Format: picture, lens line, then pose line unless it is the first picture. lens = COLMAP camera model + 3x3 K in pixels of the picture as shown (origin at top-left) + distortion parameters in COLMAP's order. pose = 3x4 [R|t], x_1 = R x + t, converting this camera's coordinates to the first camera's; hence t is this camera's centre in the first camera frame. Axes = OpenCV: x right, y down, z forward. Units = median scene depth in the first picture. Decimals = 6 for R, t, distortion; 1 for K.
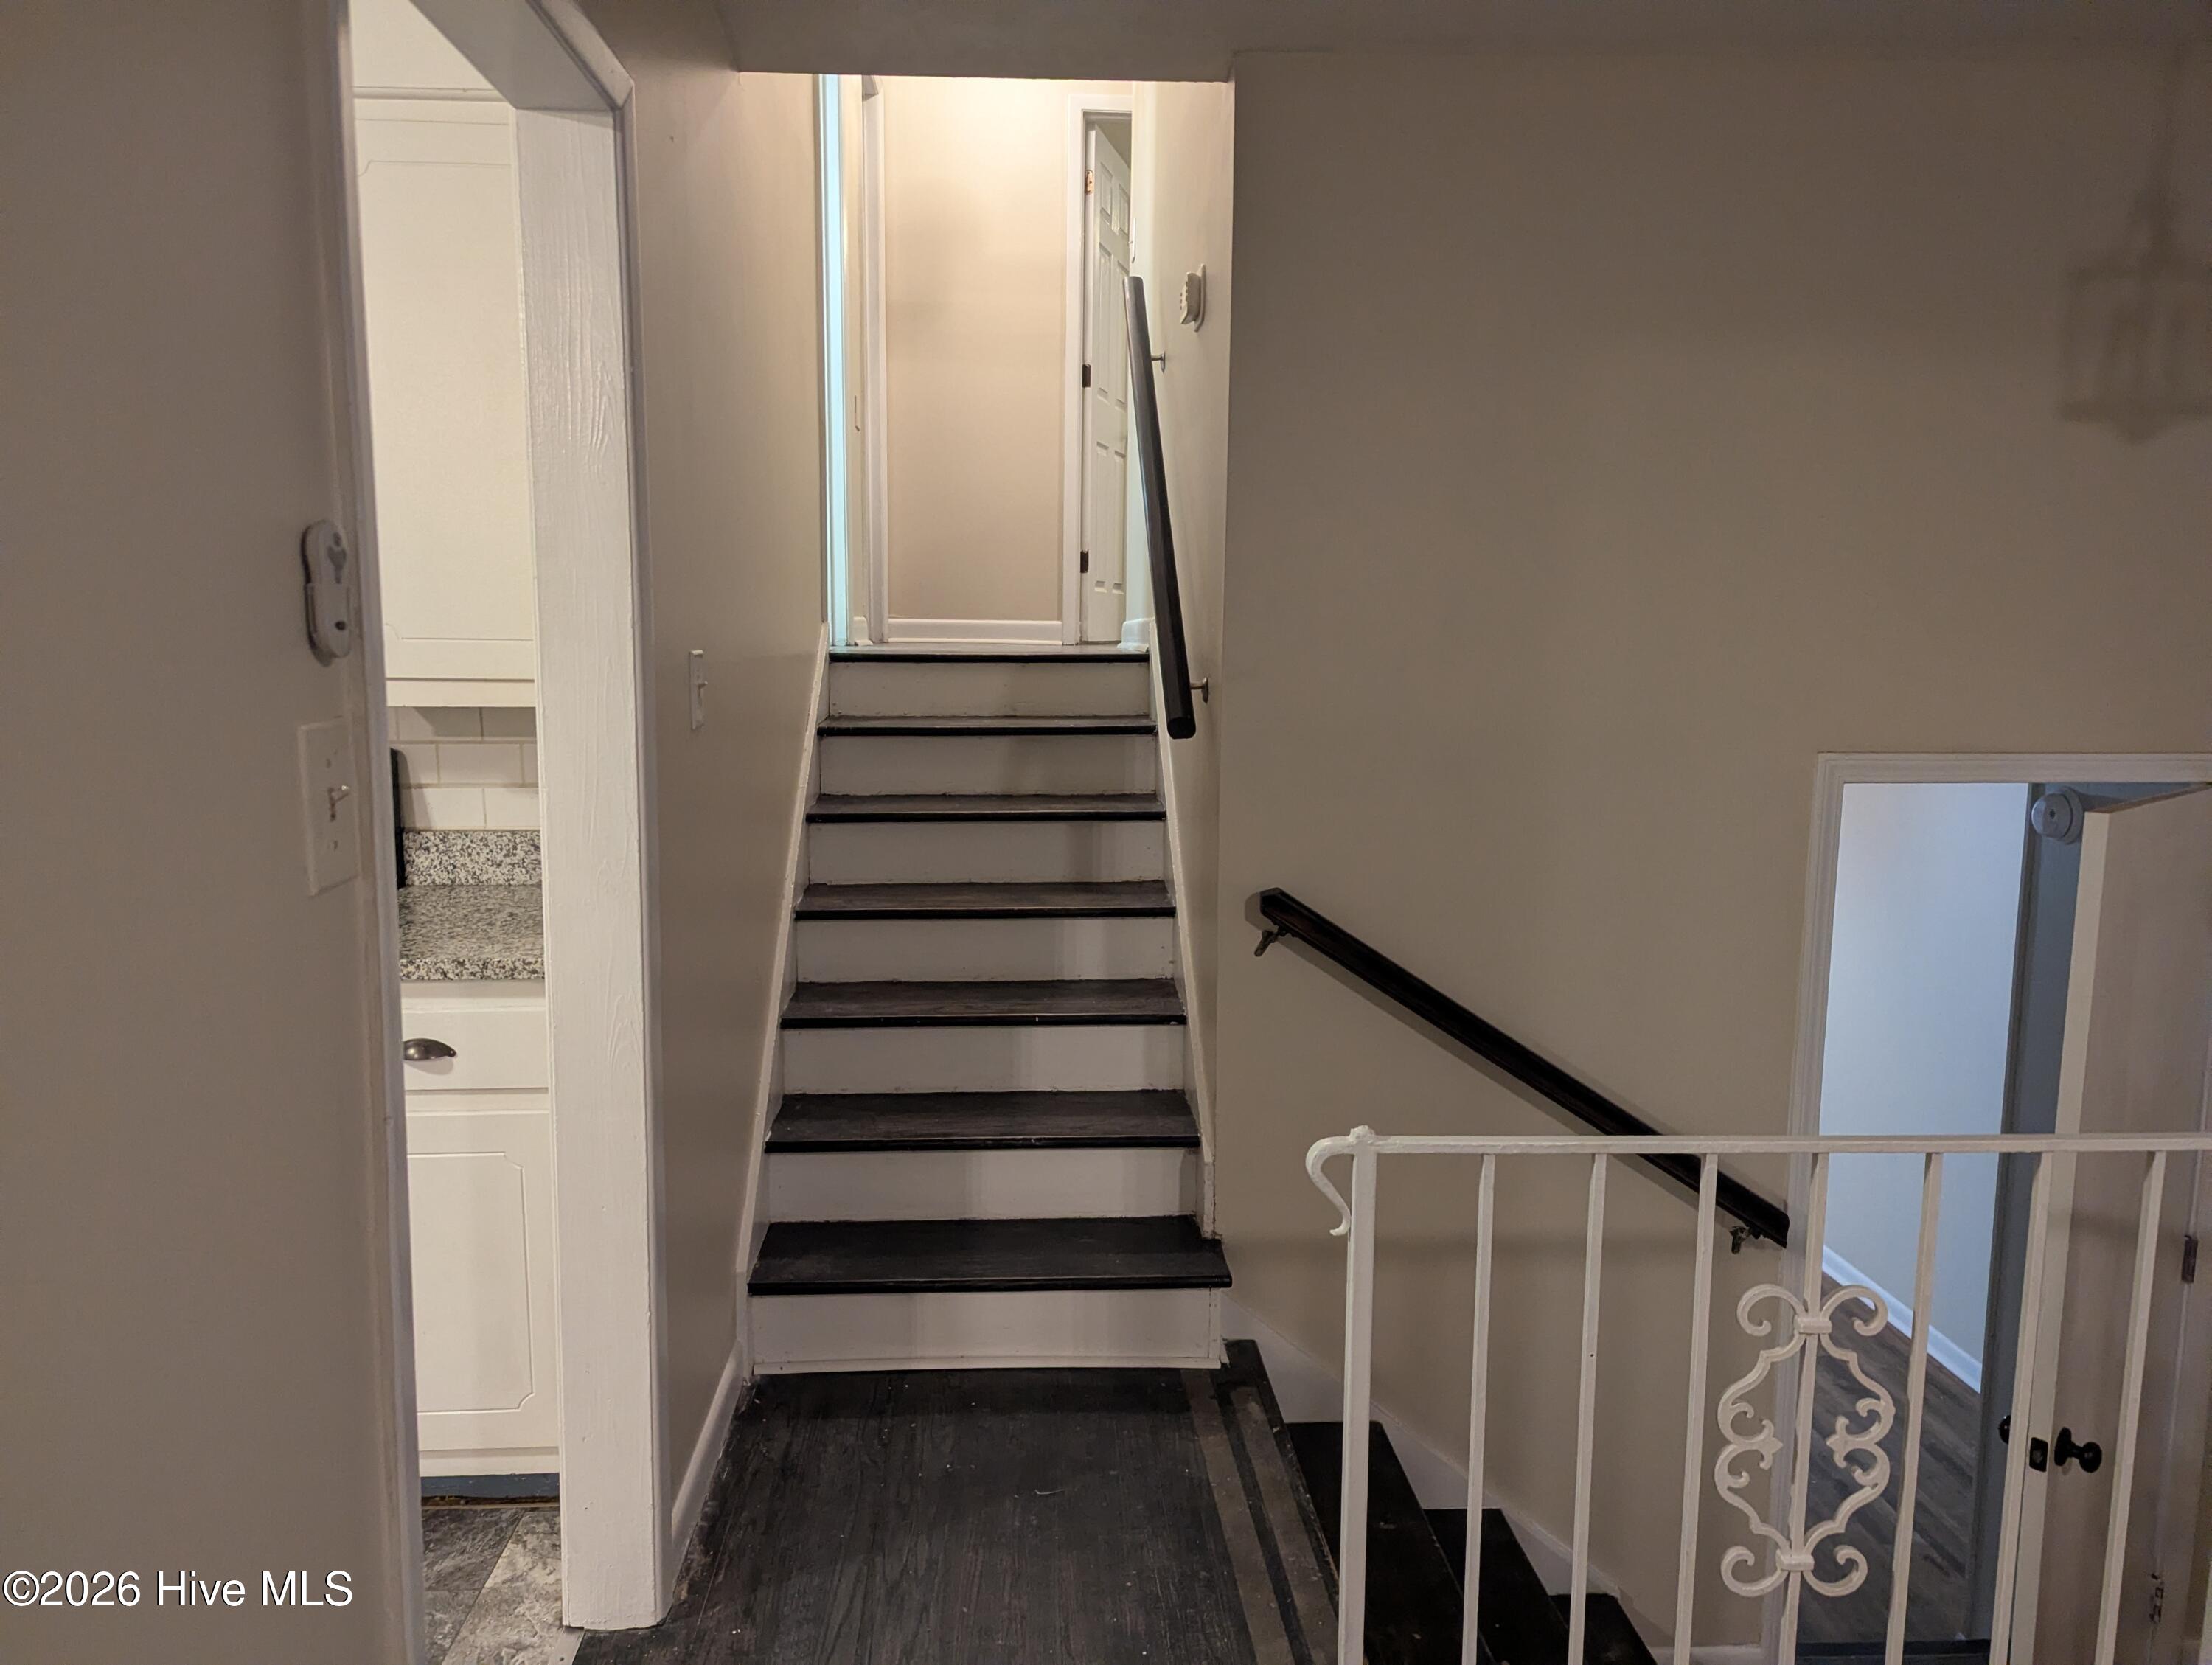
lens RADIAL K [[1548.9, 0, 1089.5], [0, 1548.9, 838.2], [0, 0, 1]] dist [0.068992, -0.065570]
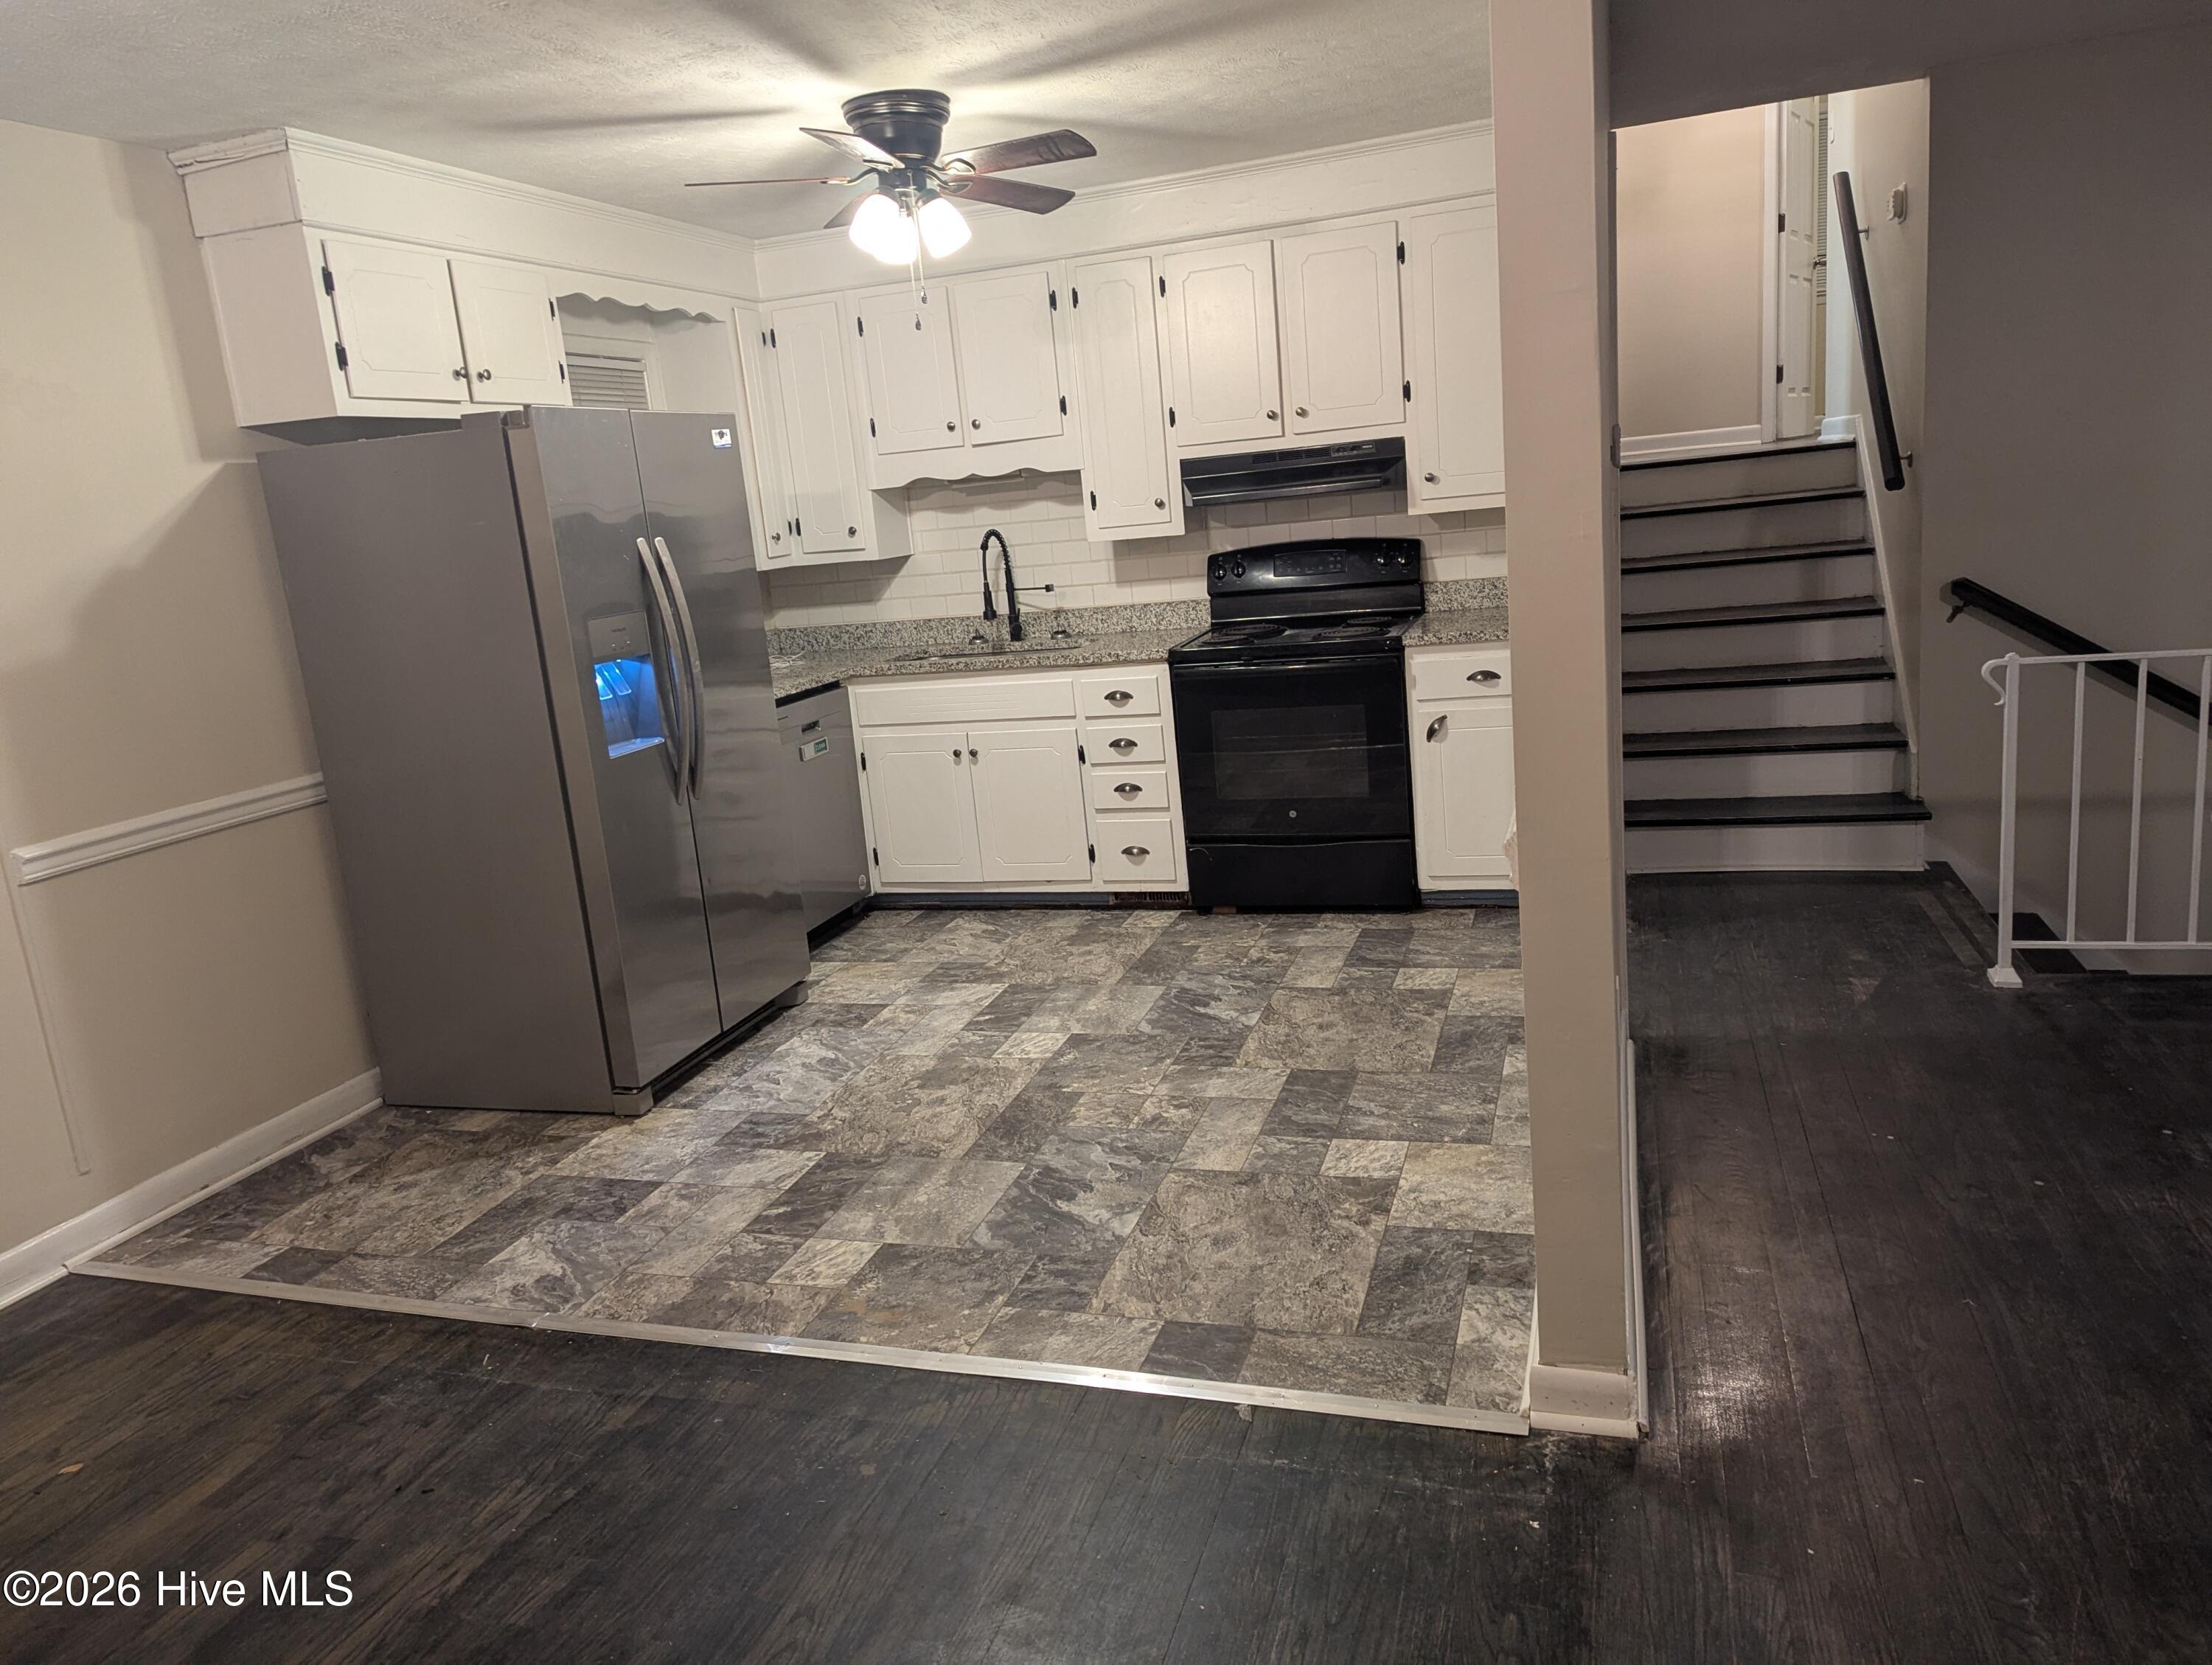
lens RADIAL K [[1548.9, 0, 1094.0], [0, 1548.9, 816.0], [0, 0, 1]] dist [0.068992, -0.065570]
pose [[0.928495, -0.018625, -0.370879, -0.114041], [0.051569, 0.995531, 0.079108, 0.100541], [0.367748, -0.092577, 0.925306, -0.857625]]
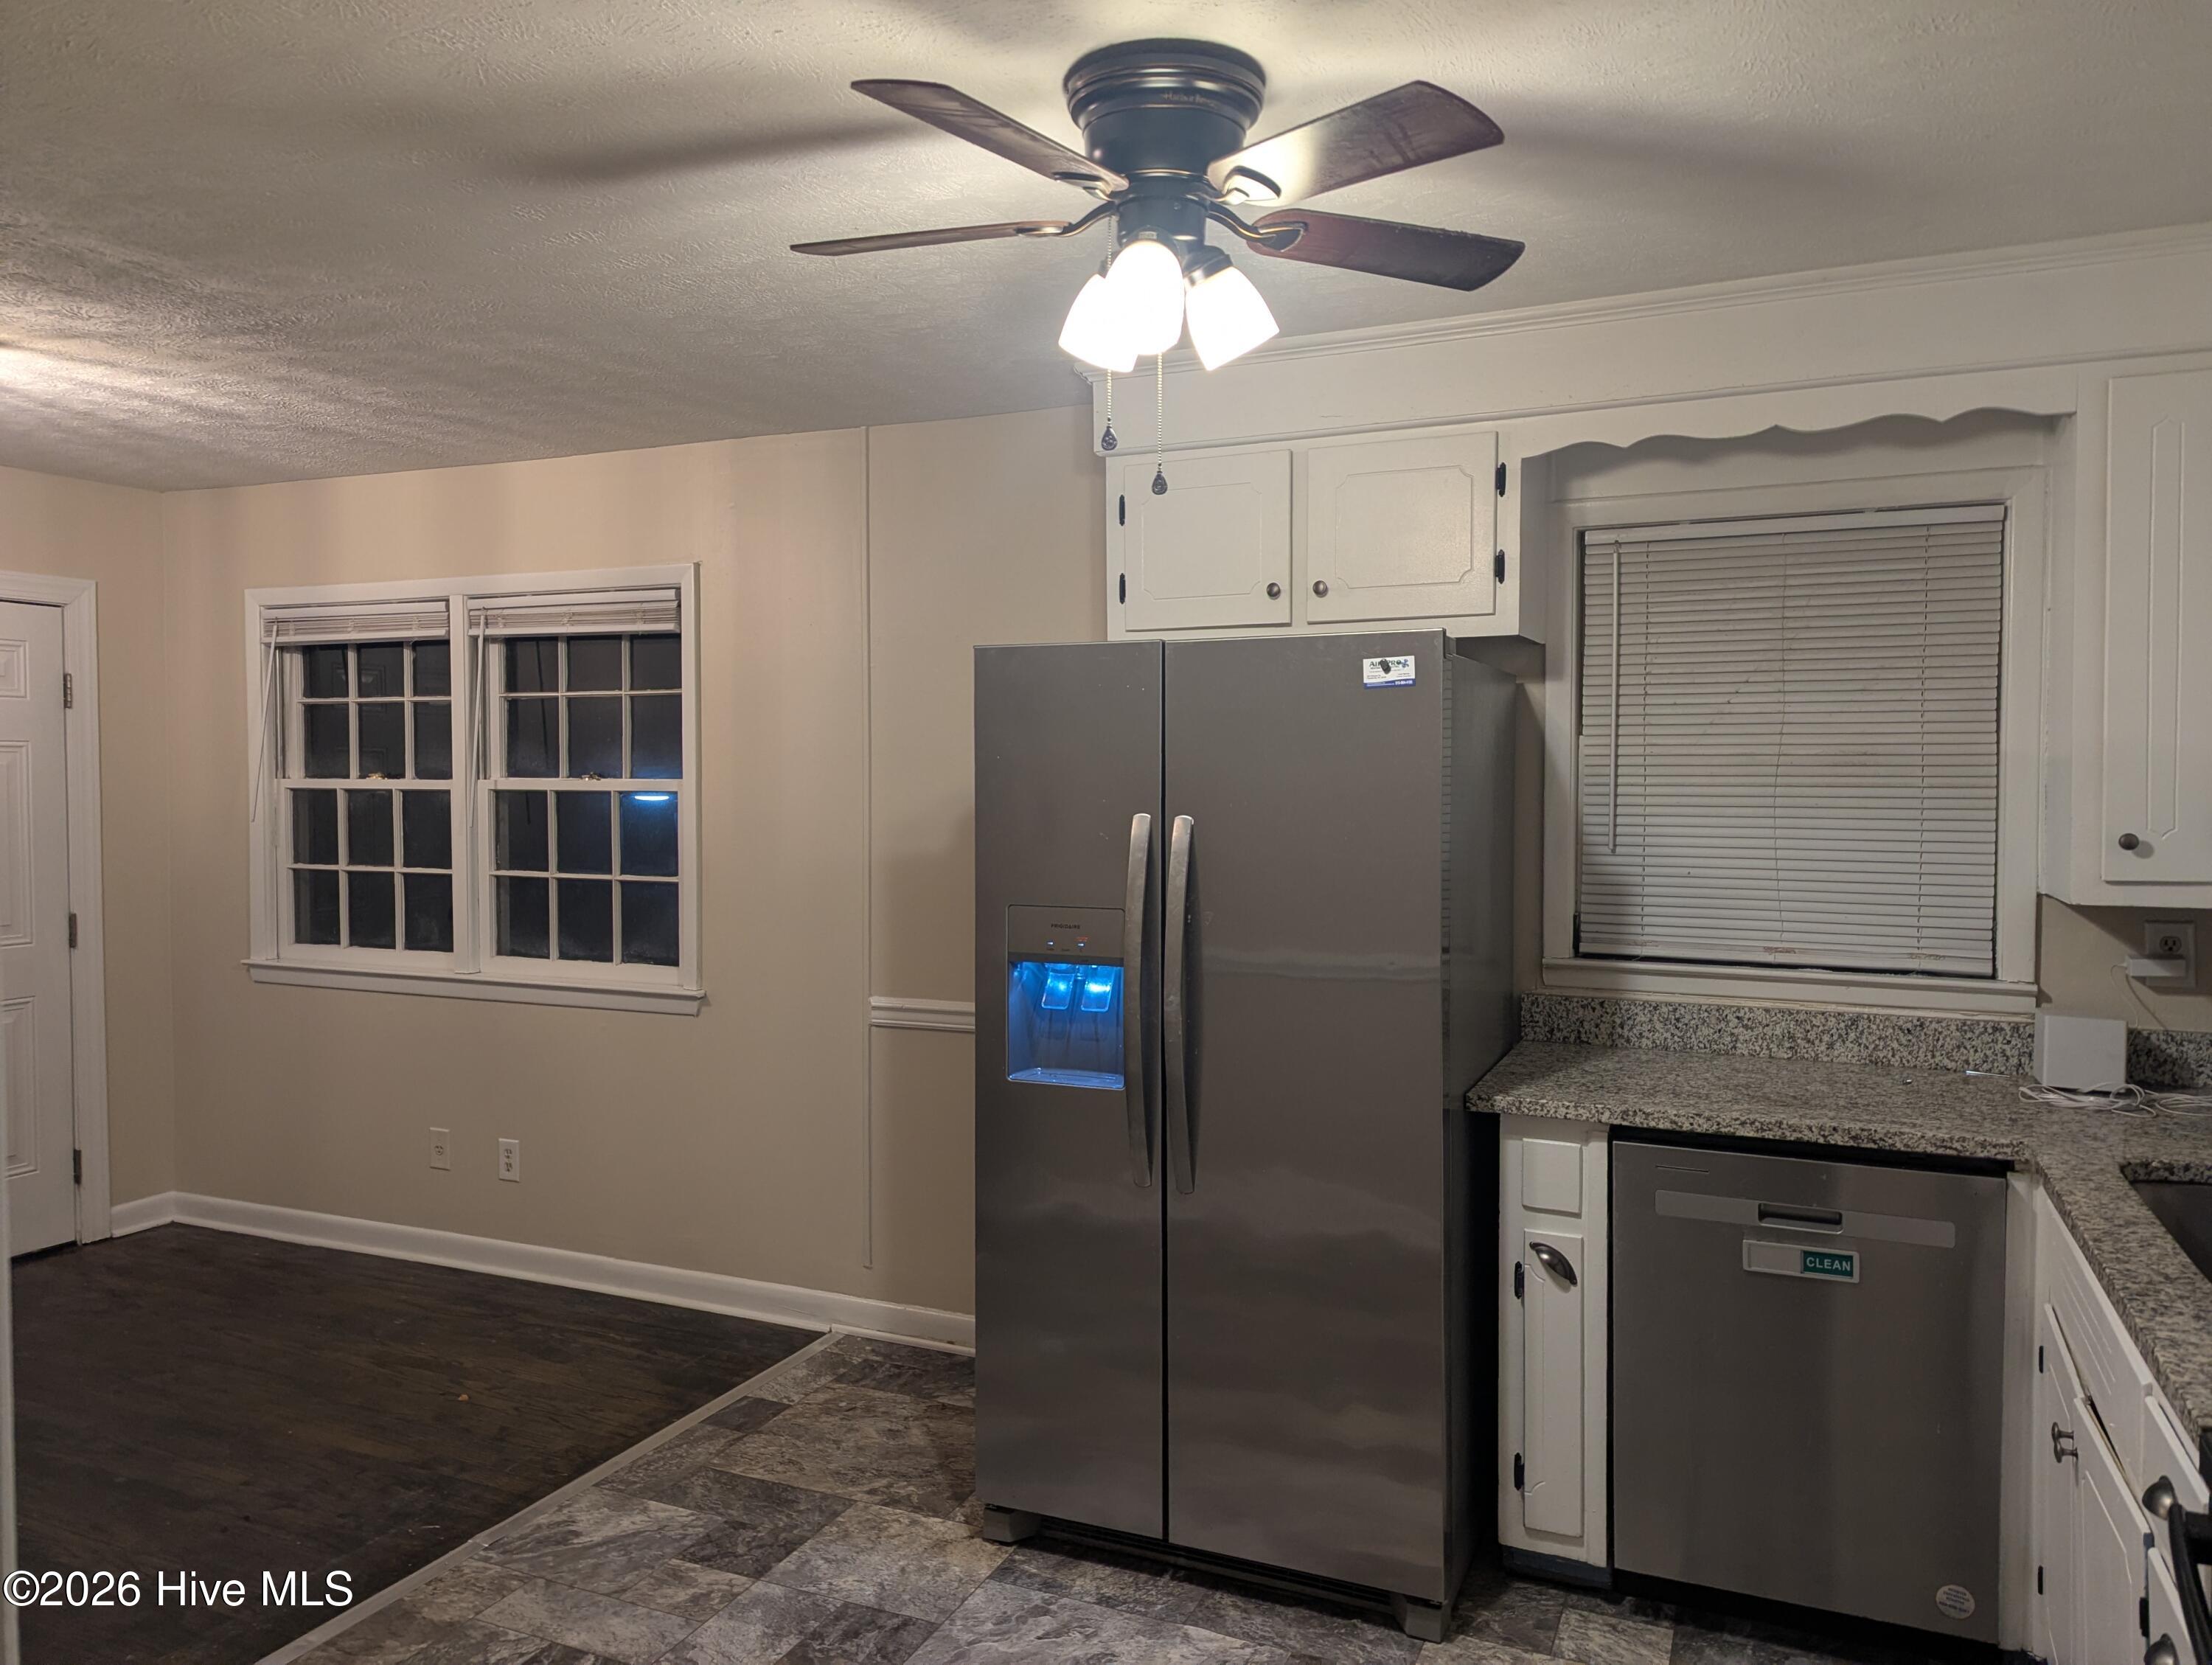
lens RADIAL K [[1548.9, 0, 1102.6], [0, 1548.9, 826.0], [0, 0, 1]] dist [0.068992, -0.065570]
pose [[-0.455207, 0.023985, -0.890063, -0.098158], [-0.120989, 0.988699, 0.088521, -0.120052], [0.882127, 0.147983, -0.447161, 0.632352]]
